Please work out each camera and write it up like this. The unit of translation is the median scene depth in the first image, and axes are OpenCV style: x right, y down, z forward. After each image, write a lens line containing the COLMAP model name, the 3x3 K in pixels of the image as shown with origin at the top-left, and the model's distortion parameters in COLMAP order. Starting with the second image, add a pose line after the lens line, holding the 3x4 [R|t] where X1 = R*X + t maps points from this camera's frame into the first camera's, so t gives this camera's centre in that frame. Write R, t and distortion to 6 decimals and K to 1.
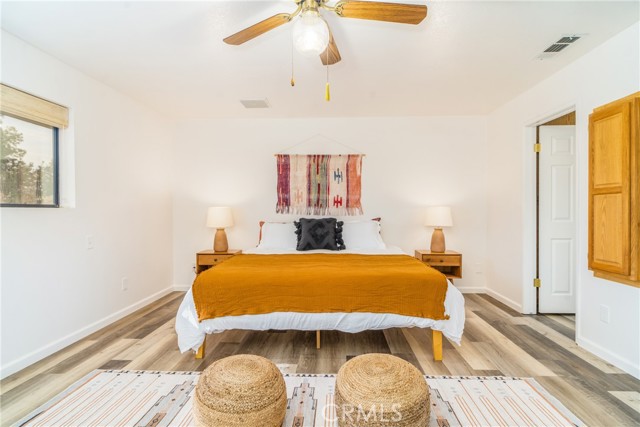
lens RADIAL K [[341.3, 0, 320.5], [0, 341.3, 209.5], [0, 0, 1]] dist [0.000319, 0.000512]
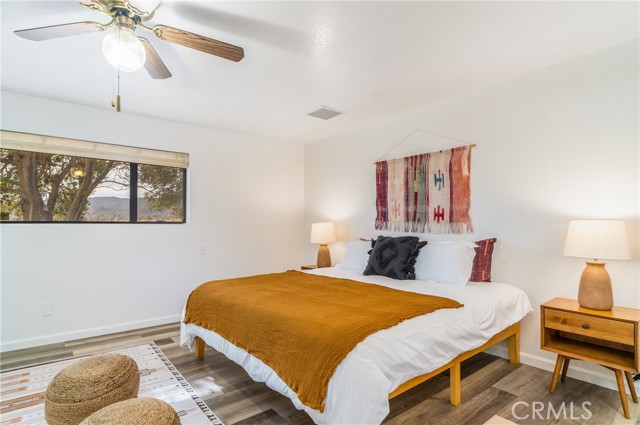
lens RADIAL K [[341.3, 0, 319.0], [0, 341.3, 216.8], [0, 0, 1]] dist [0.000319, 0.000512]
pose [[0.645660, -0.017401, -0.763426, 0.445655], [-0.000530, 0.999730, -0.023235, -0.001109], [0.763624, 0.015407, 0.645477, 0.327274]]
